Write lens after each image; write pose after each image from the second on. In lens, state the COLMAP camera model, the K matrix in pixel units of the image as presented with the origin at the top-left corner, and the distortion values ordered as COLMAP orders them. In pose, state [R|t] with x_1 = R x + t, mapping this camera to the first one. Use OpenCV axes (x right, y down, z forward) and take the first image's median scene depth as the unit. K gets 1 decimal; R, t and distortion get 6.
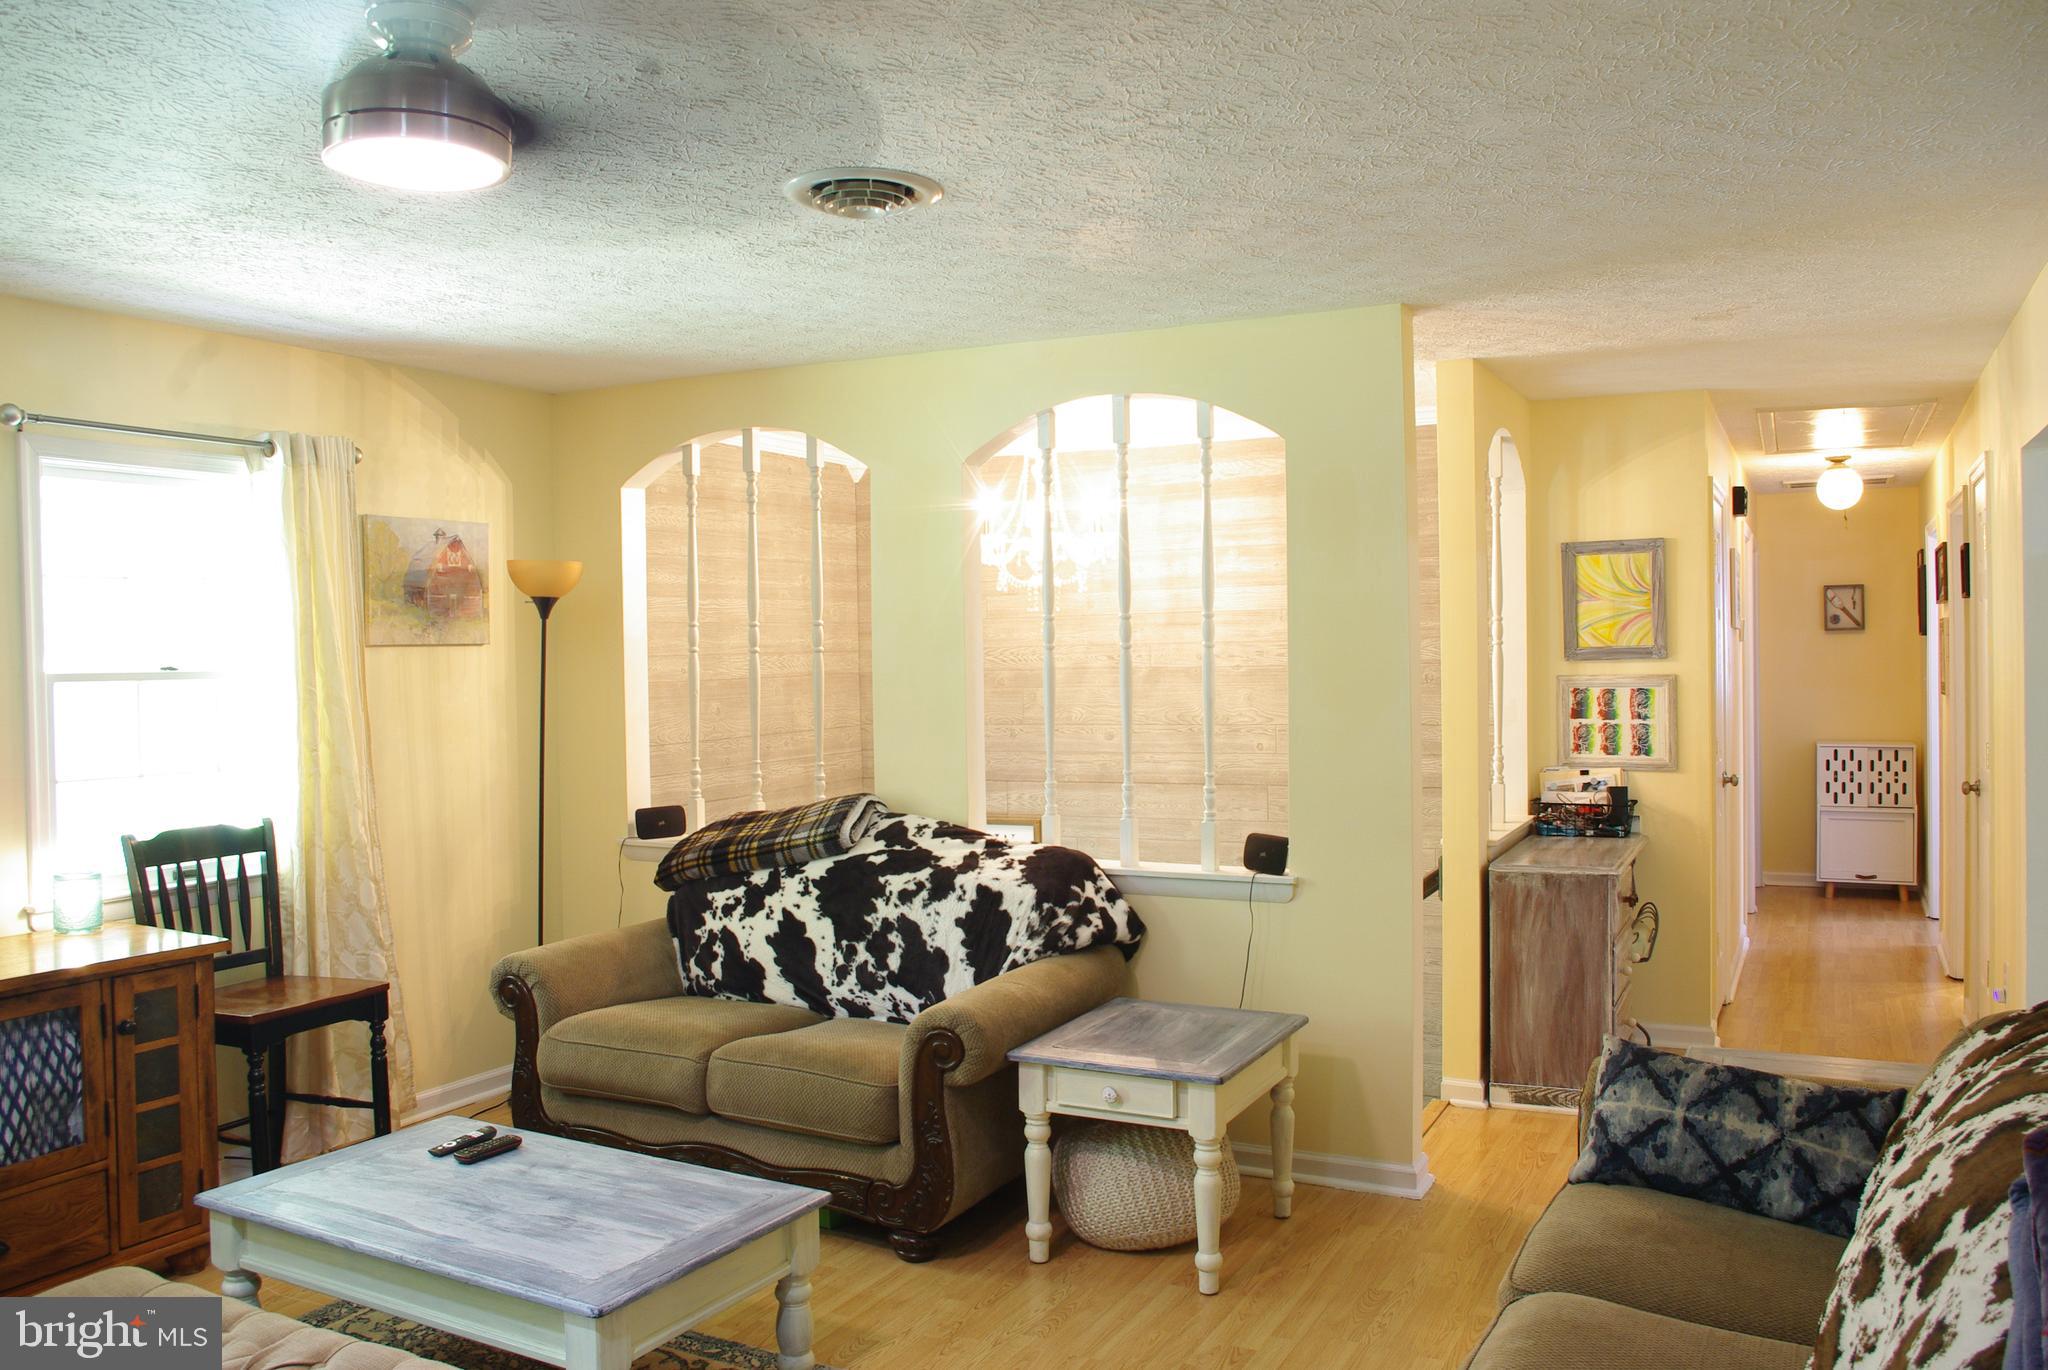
lens RADIAL K [[1588.9, 0, 1024.0], [0, 1588.9, 685.0], [0, 0, 1]] dist [-0.044664, 0.000782]
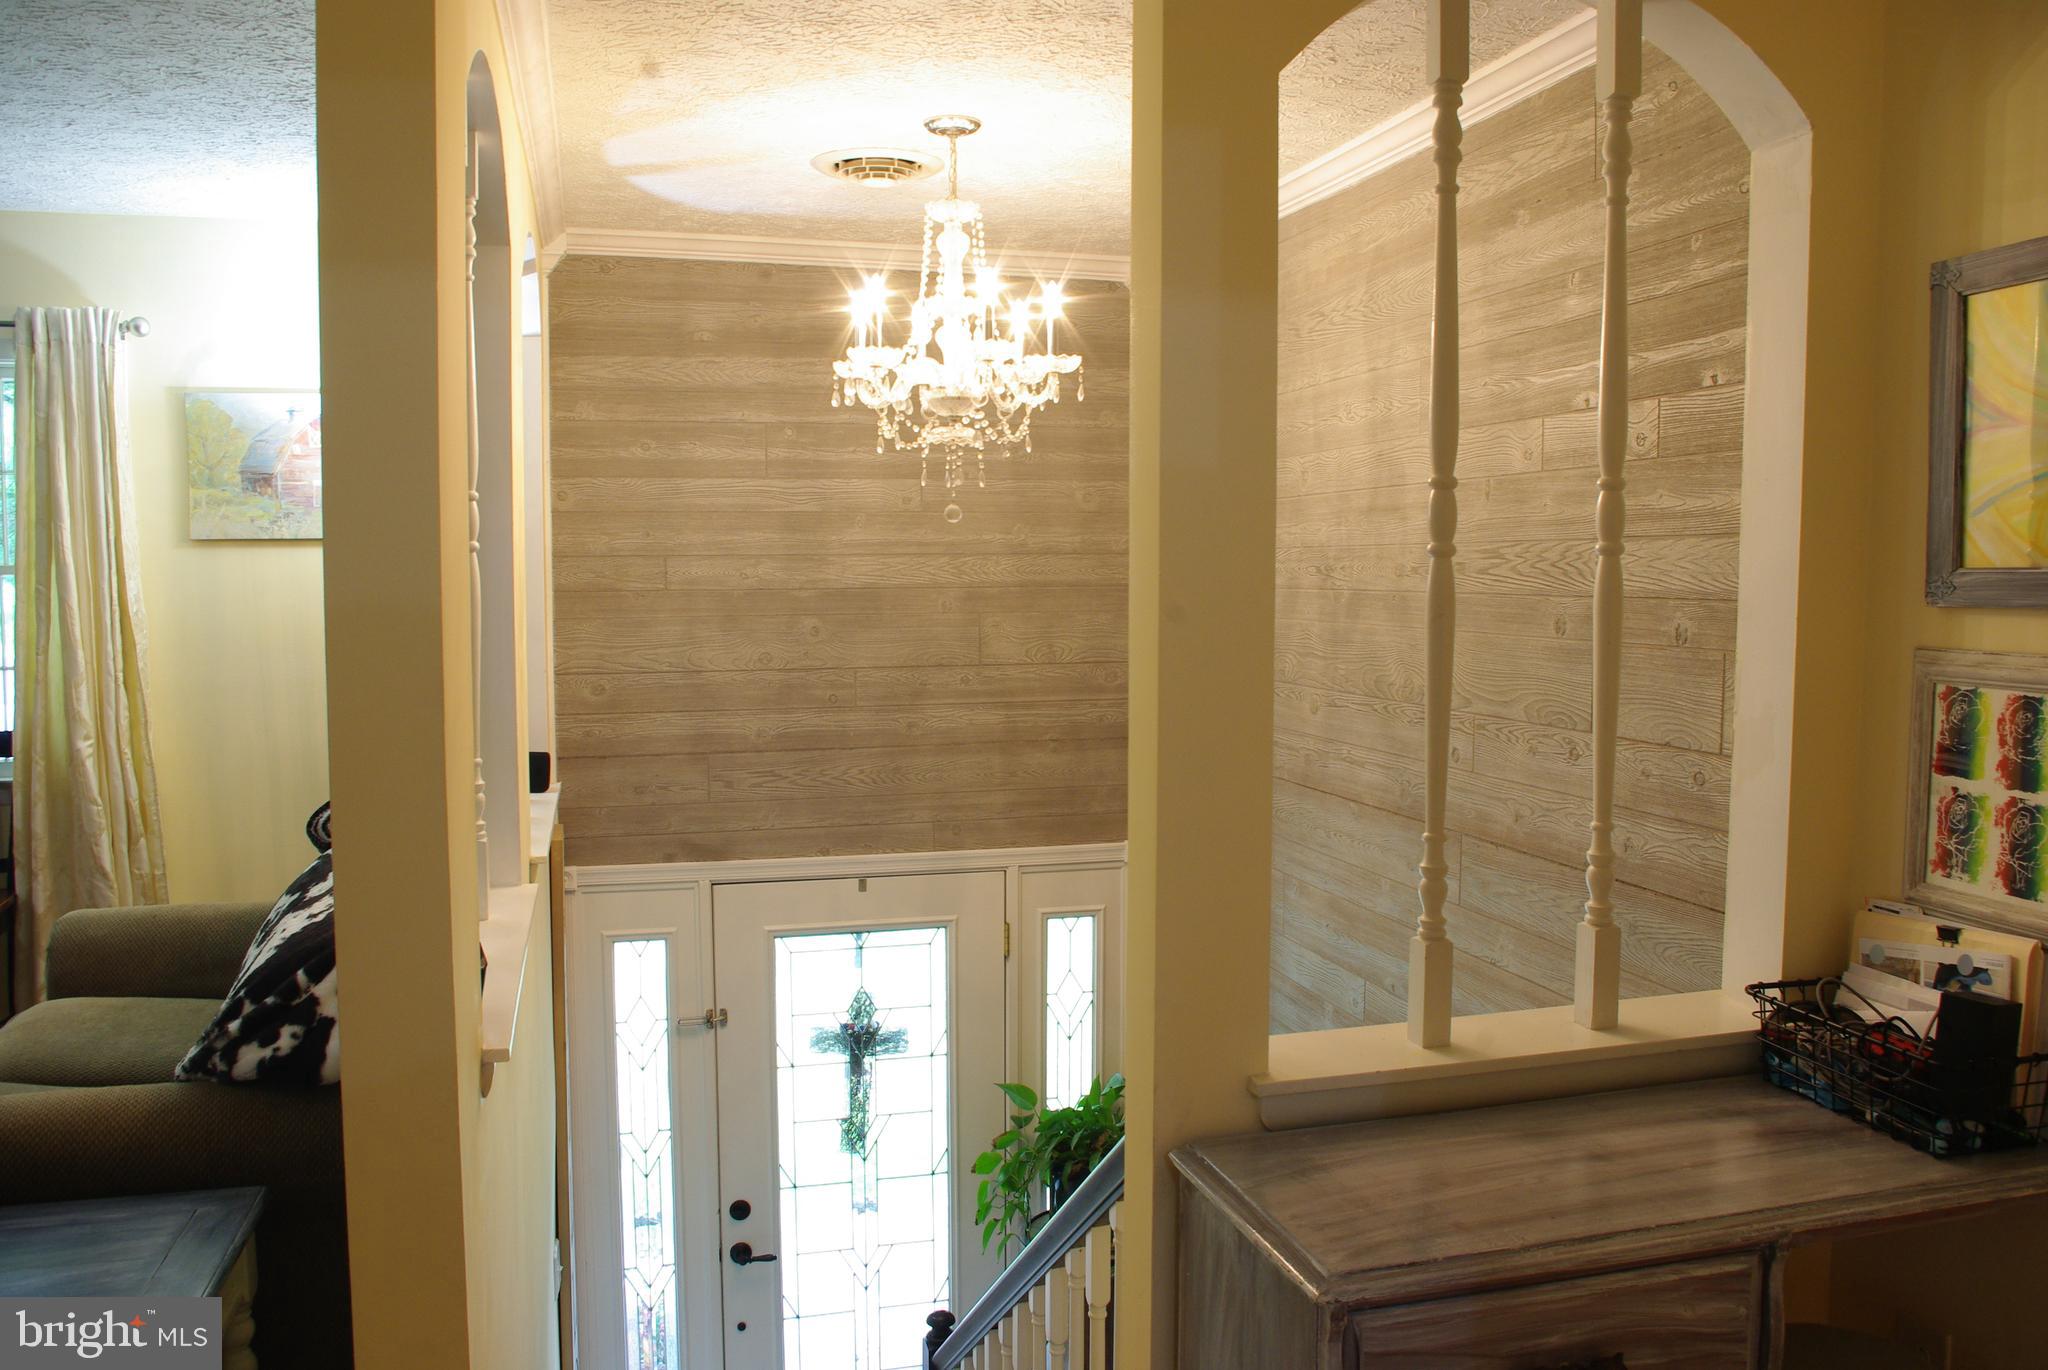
lens RADIAL K [[1588.9, 0, 1024.0], [0, 1588.9, 685.0], [0, 0, 1]] dist [-0.044664, 0.000782]
pose [[0.667064, 0.074139, -0.741302, 0.471703], [-0.026509, 0.996768, 0.075835, -0.019037], [0.744529, -0.030936, 0.666873, 0.630087]]
